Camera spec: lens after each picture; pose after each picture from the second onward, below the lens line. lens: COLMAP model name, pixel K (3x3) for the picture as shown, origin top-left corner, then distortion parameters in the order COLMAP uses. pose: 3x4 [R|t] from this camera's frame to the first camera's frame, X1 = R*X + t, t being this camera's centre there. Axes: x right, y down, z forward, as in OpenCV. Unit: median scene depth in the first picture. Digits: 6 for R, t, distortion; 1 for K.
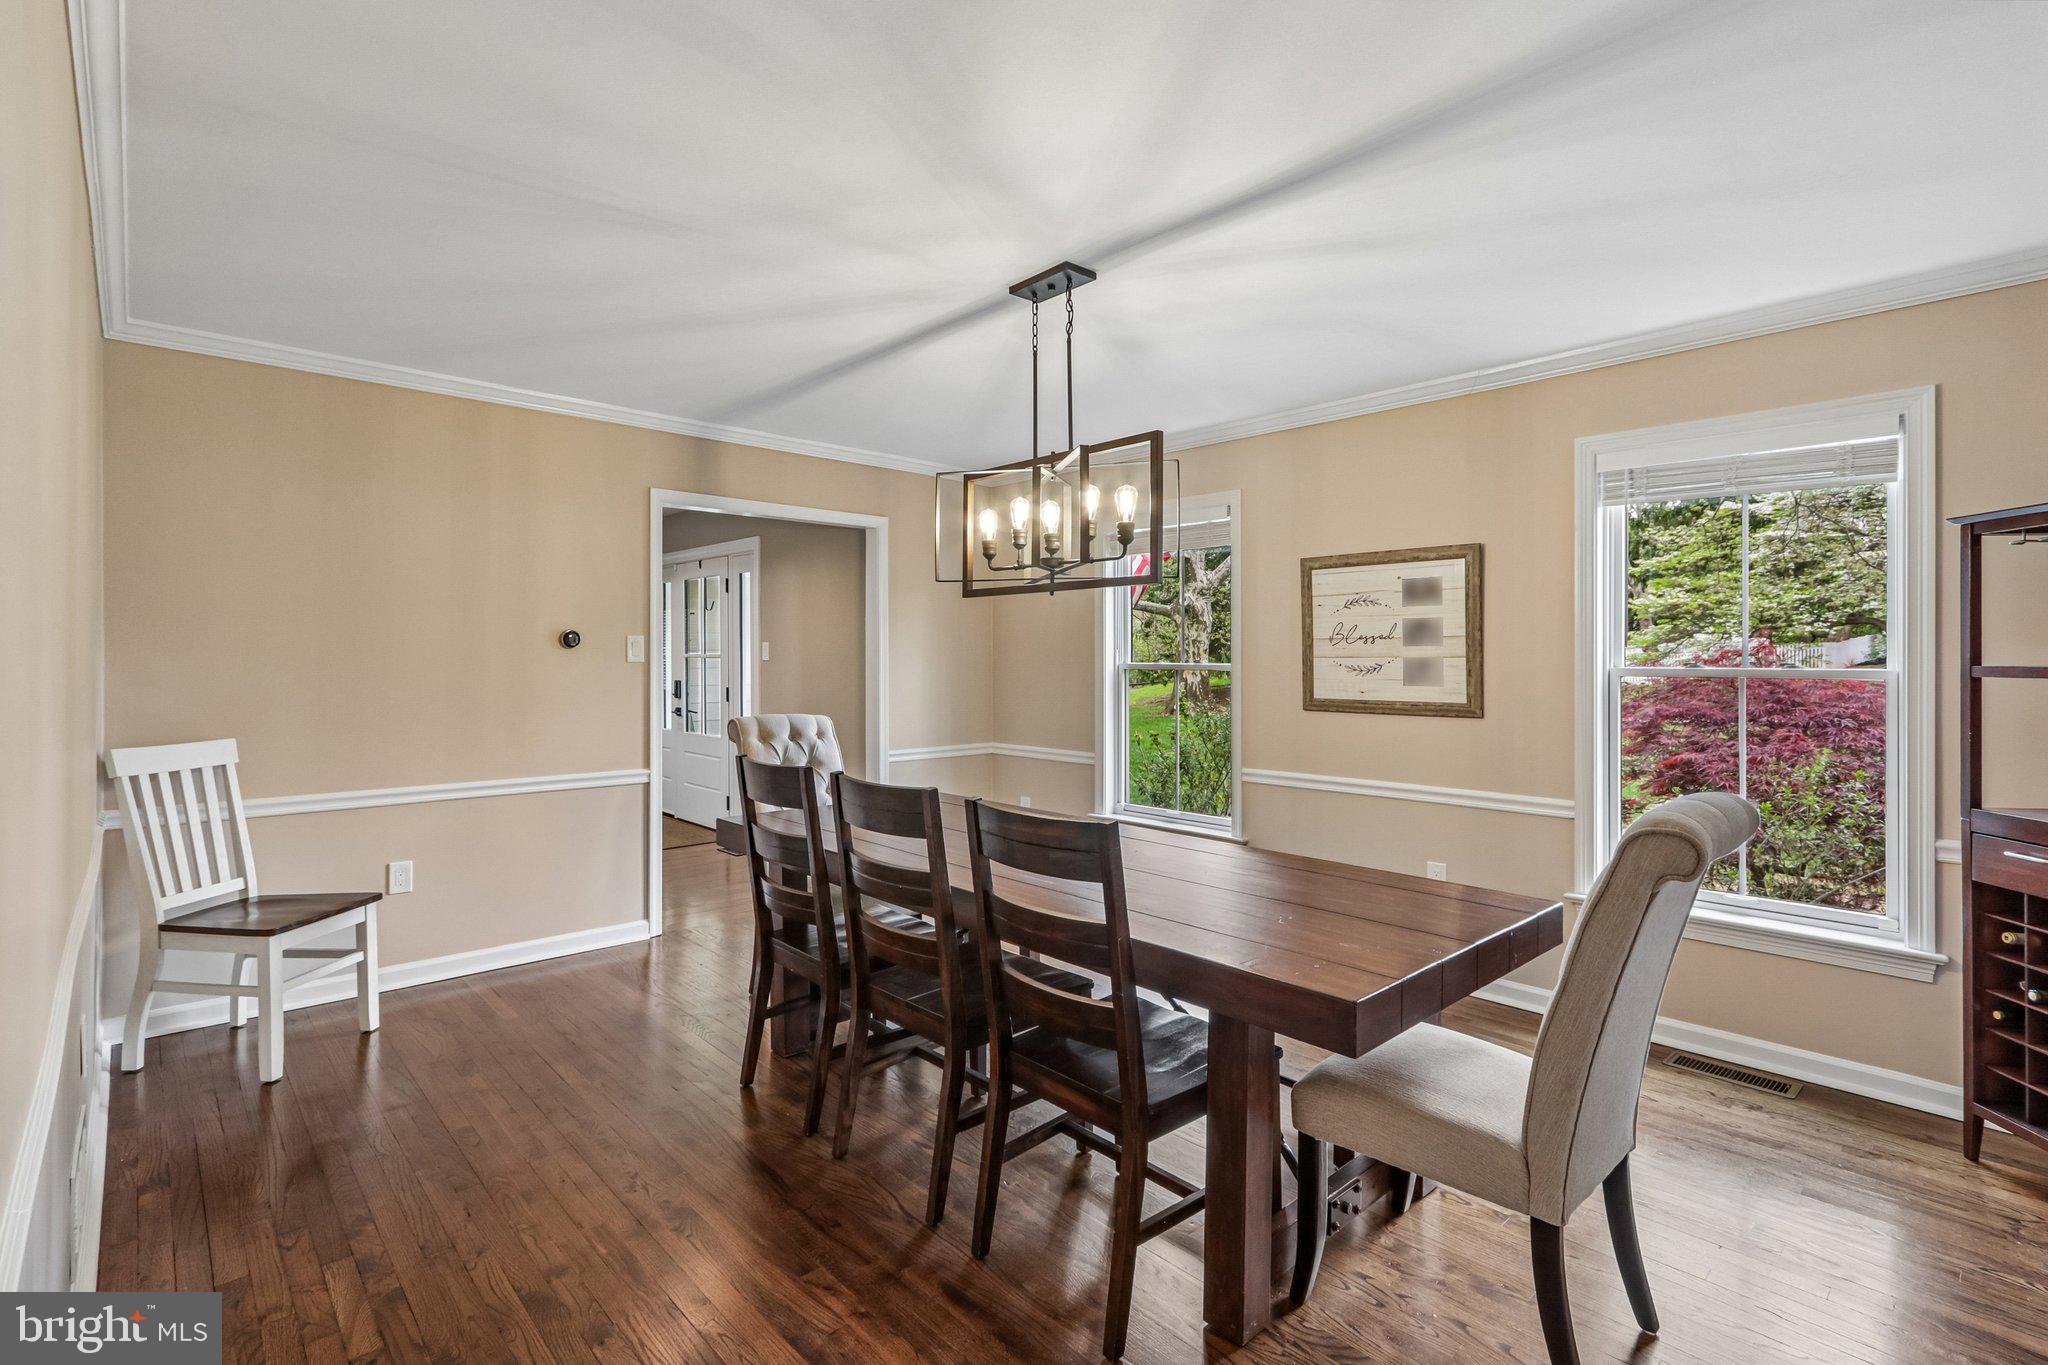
lens RADIAL K [[980.9, 0, 1028.1], [0, 980.9, 672.9], [0, 0, 1]] dist [-0.021415, 0.007732]
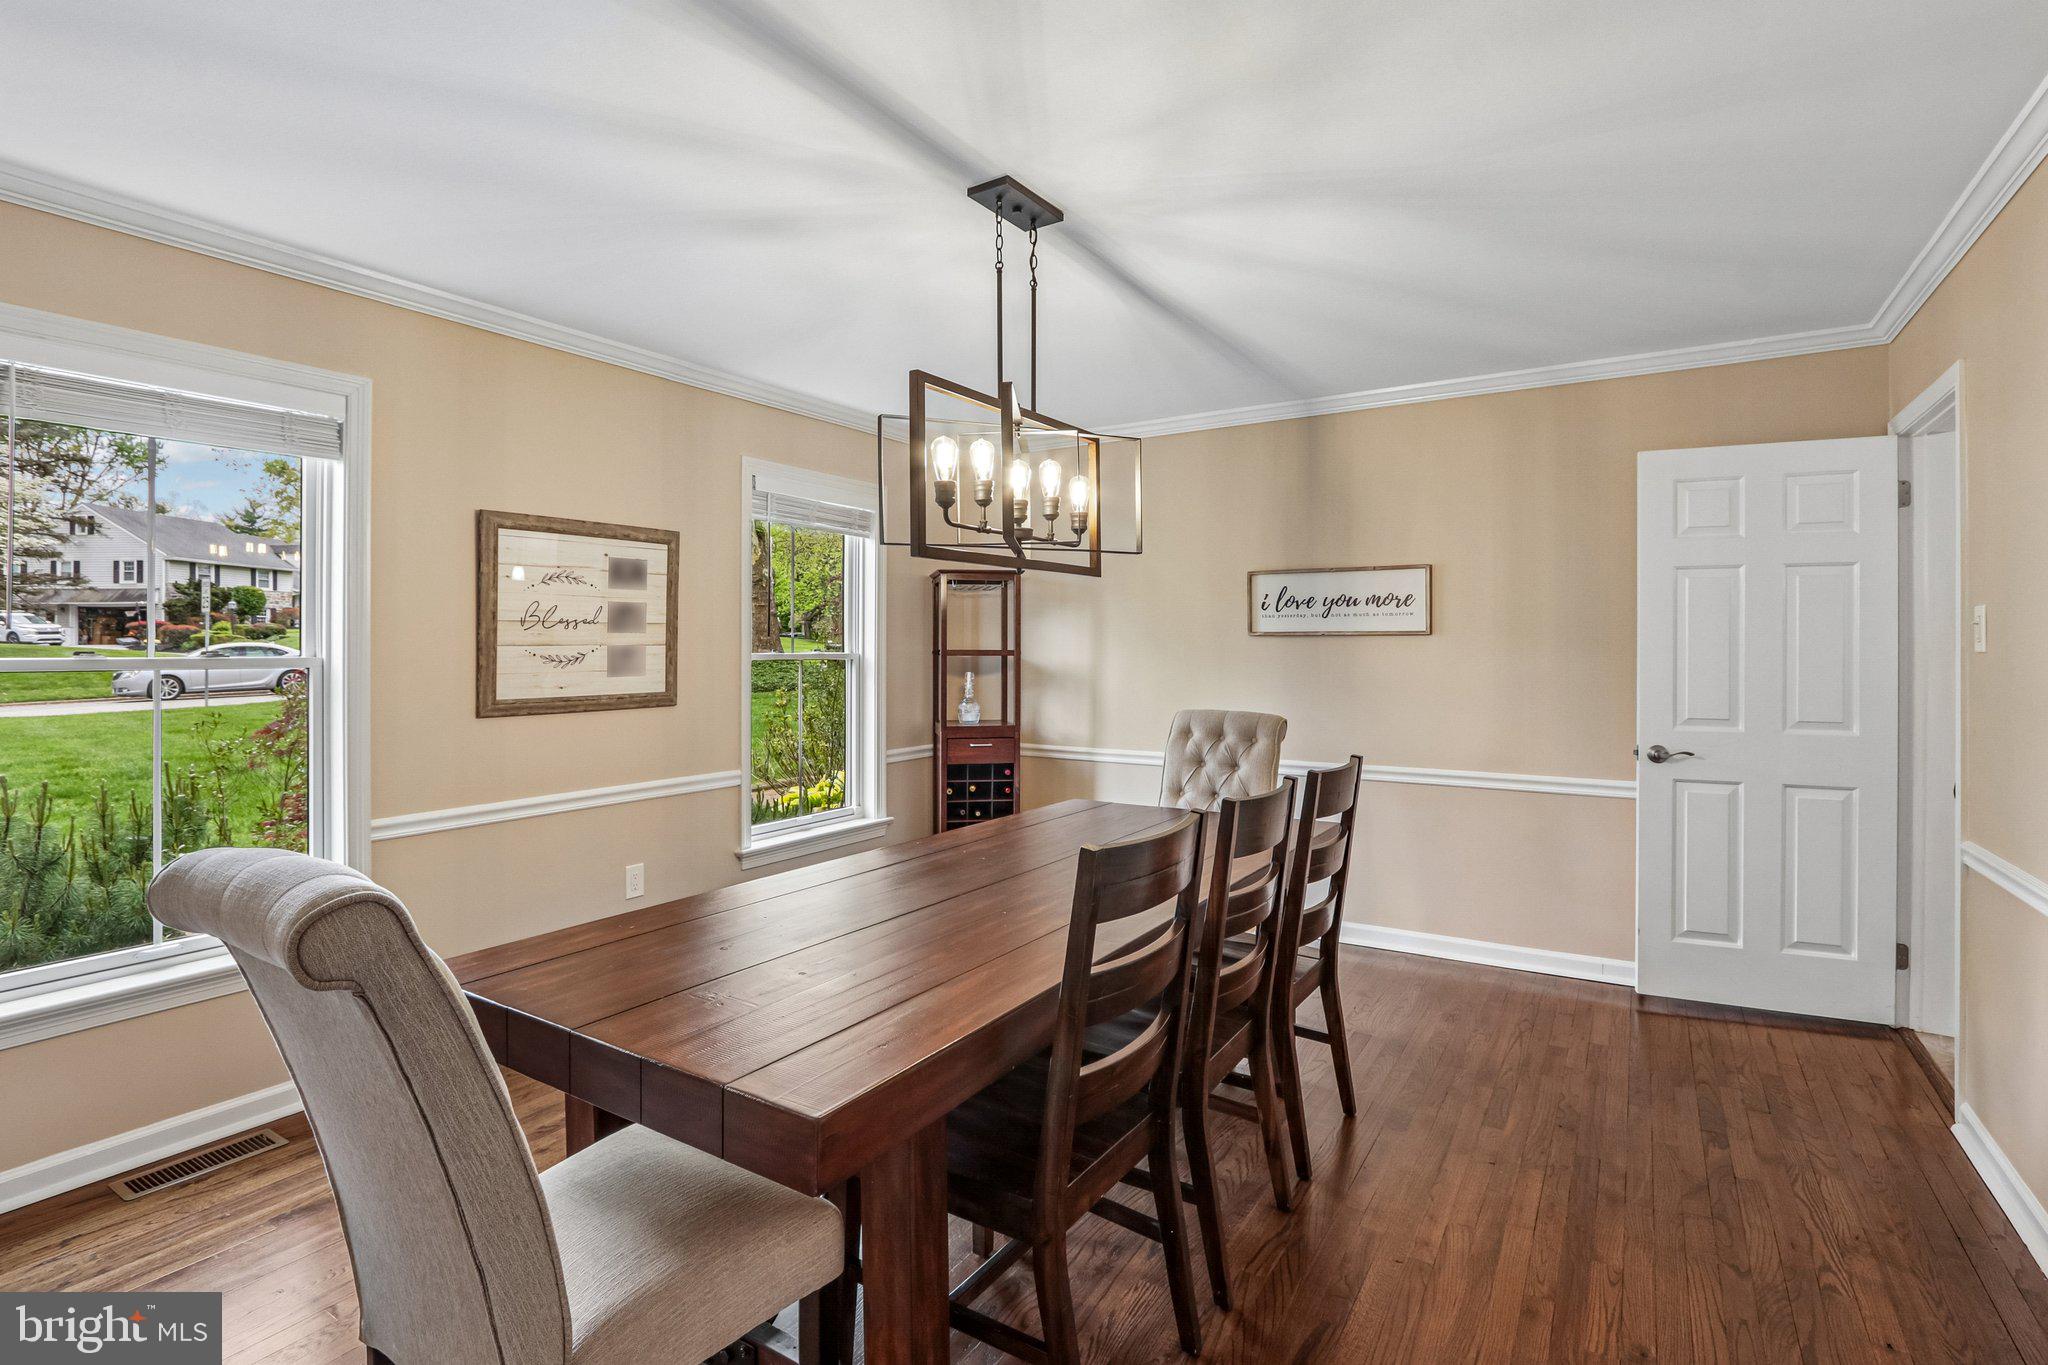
lens RADIAL K [[980.9, 0, 1009.3], [0, 980.9, 643.7], [0, 0, 1]] dist [-0.021415, 0.007732]
pose [[-0.255350, 0.000658, 0.966849, -0.578791], [0.015695, 0.999871, 0.003464, -0.014956], [-0.966721, 0.016060, -0.255327, 0.895045]]
